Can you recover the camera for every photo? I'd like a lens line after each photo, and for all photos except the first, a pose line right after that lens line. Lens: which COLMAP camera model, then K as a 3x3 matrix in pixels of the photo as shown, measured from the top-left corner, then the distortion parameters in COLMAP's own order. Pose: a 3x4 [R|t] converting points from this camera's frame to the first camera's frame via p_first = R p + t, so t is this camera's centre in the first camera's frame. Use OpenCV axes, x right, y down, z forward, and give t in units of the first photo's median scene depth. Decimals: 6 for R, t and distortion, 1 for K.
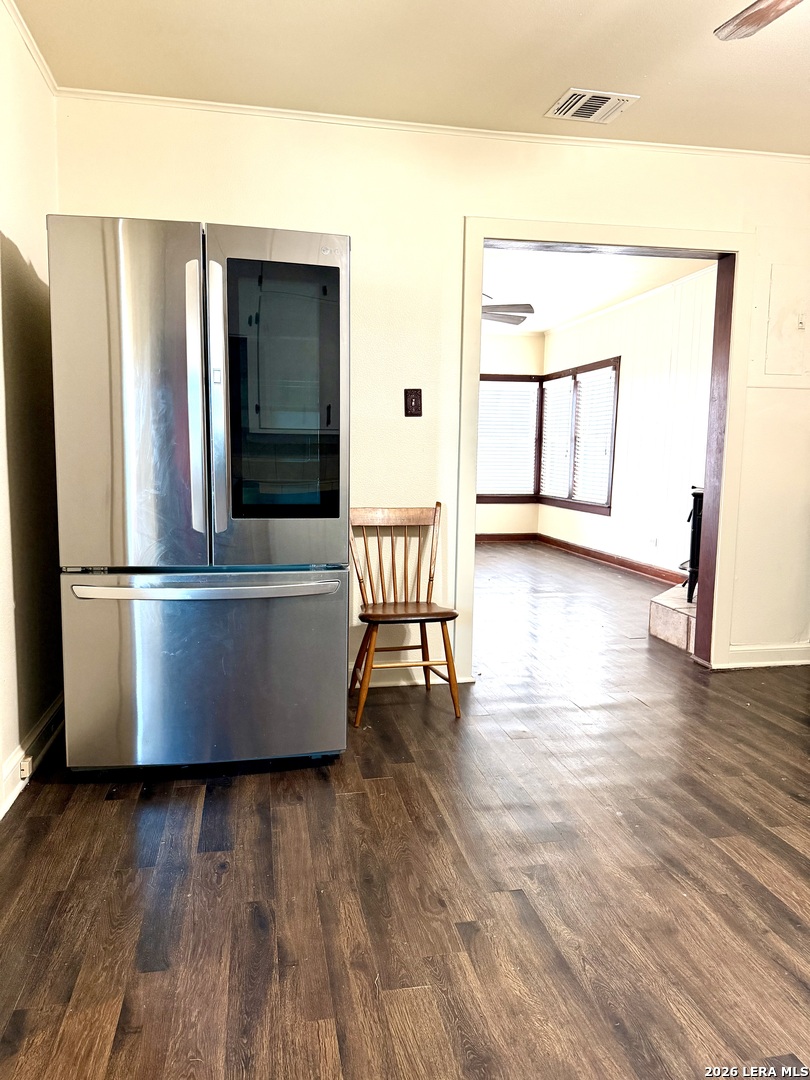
lens RADIAL K [[754.7, 0, 406.0], [0, 754.7, 557.1], [0, 0, 1]] dist [0.000334, -0.018260]
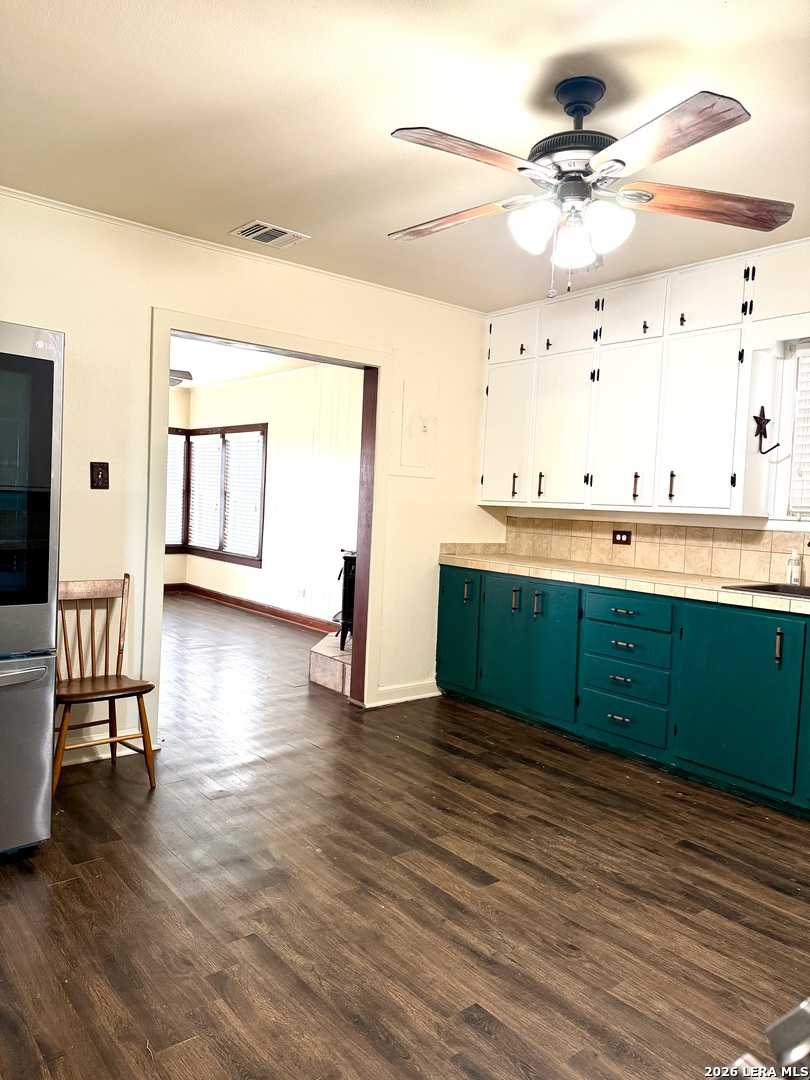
lens RADIAL K [[759.4, 0, 405.0], [0, 759.4, 540.0], [0, 0, 1]] dist [-0.002721, -0.011456]
pose [[0.884026, -0.002325, 0.467432, -0.126483], [0.033706, 0.997702, -0.058783, -0.057642], [-0.466221, 0.067721, 0.882073, -0.117051]]
